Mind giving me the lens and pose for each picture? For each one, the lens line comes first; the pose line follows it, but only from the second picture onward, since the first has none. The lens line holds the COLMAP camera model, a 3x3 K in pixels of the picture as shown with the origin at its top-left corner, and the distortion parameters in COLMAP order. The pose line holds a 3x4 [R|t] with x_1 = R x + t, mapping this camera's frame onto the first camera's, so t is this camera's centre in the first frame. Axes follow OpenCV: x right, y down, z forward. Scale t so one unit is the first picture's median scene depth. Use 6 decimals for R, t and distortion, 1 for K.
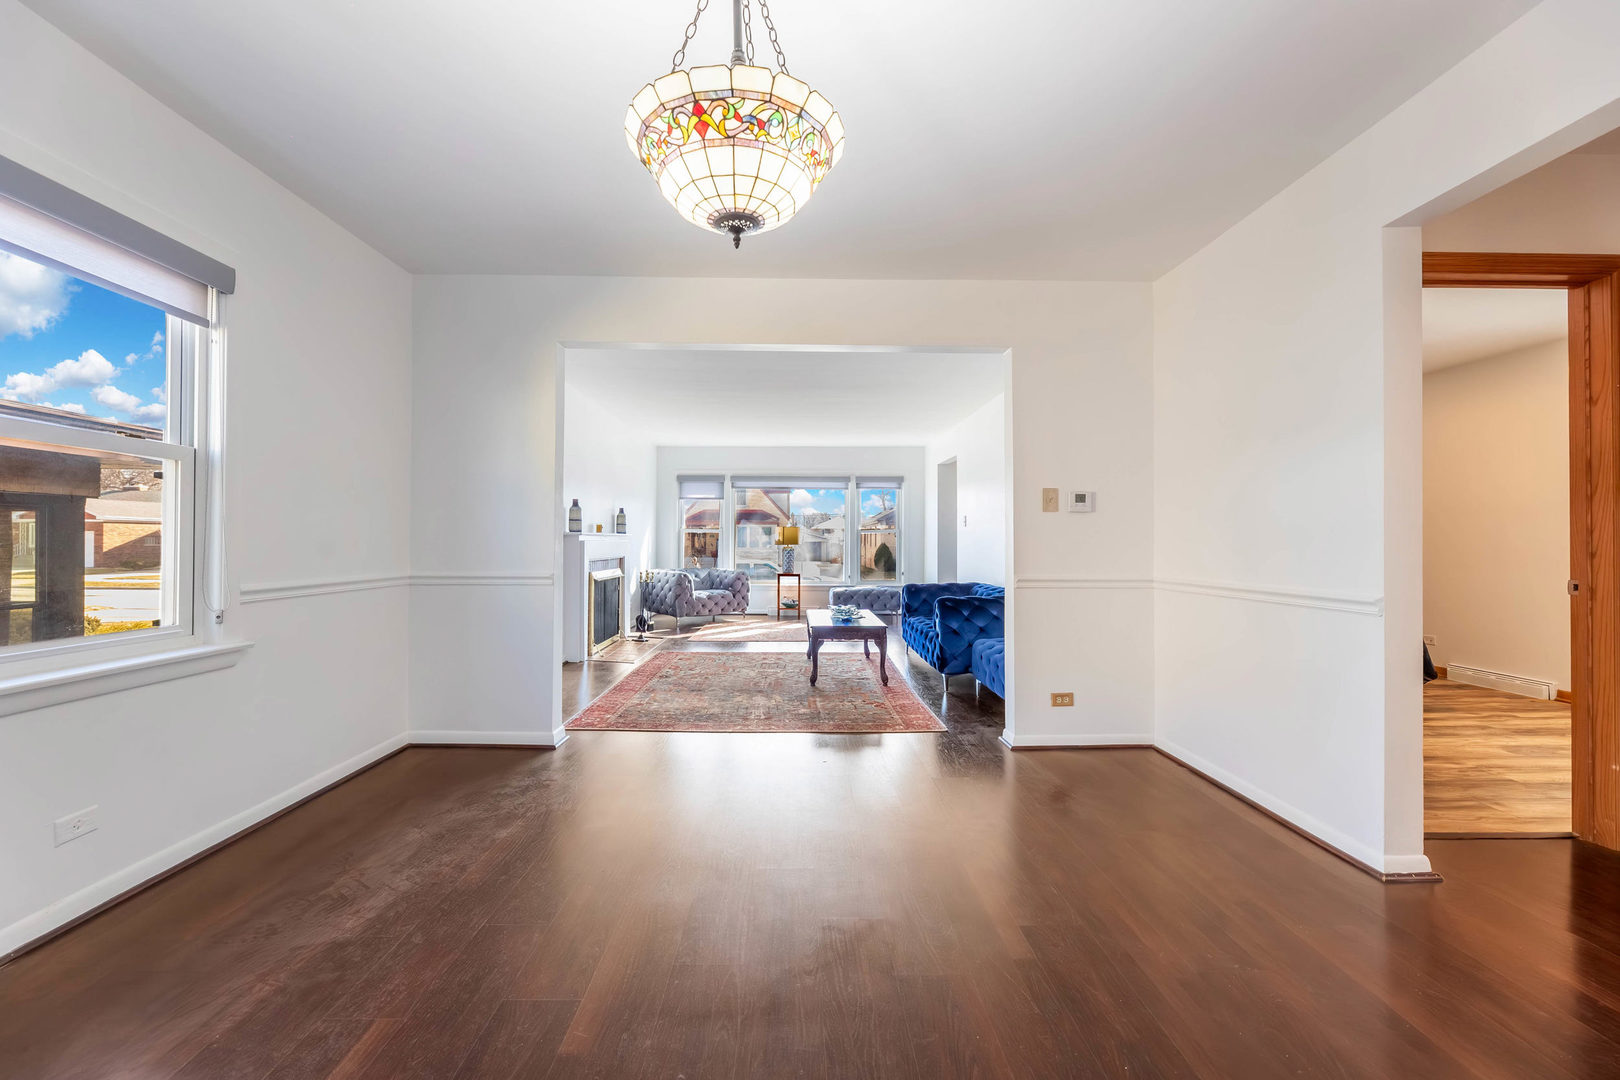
lens RADIAL K [[641.0, 0, 811.2], [0, 641.0, 539.1], [0, 0, 1]] dist [-0.001232, -0.000047]
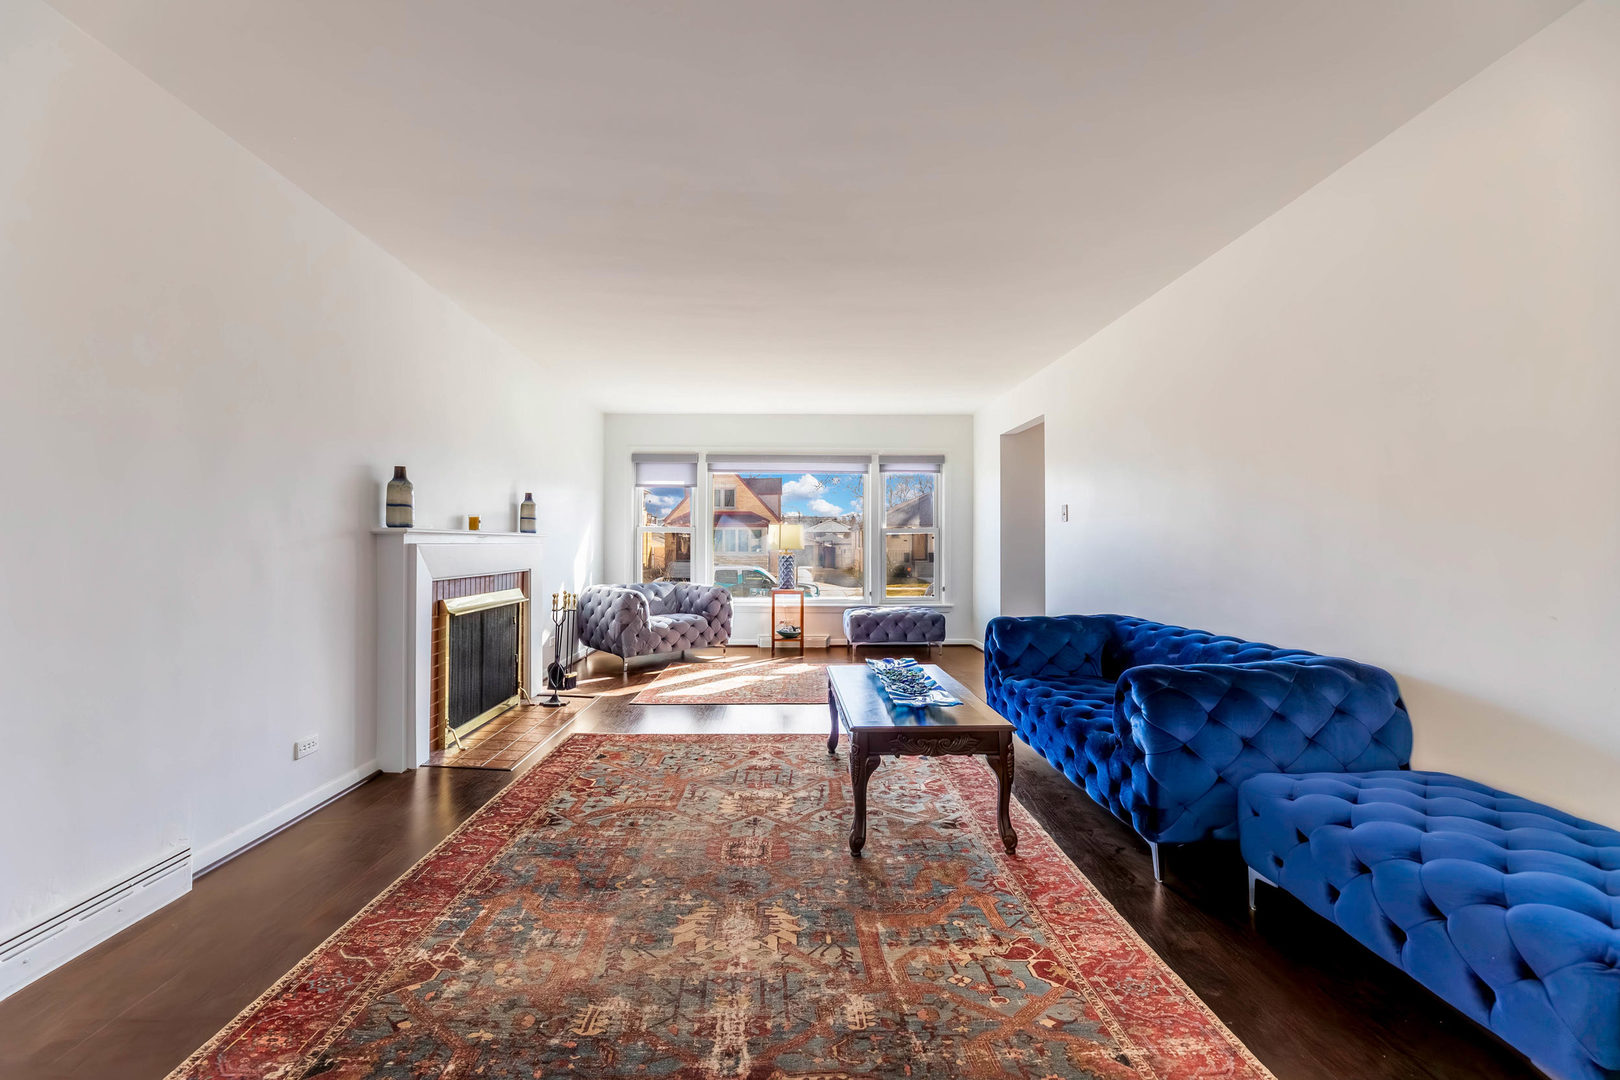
lens RADIAL K [[641.0, 0, 808.4], [0, 641.0, 539.2], [0, 0, 1]] dist [-0.001232, -0.000047]
pose [[0.999927, -0.001902, 0.011914, -0.021660], [0.001969, 0.999982, -0.005649, 0.001444], [-0.011903, 0.005672, 0.999913, 0.311180]]
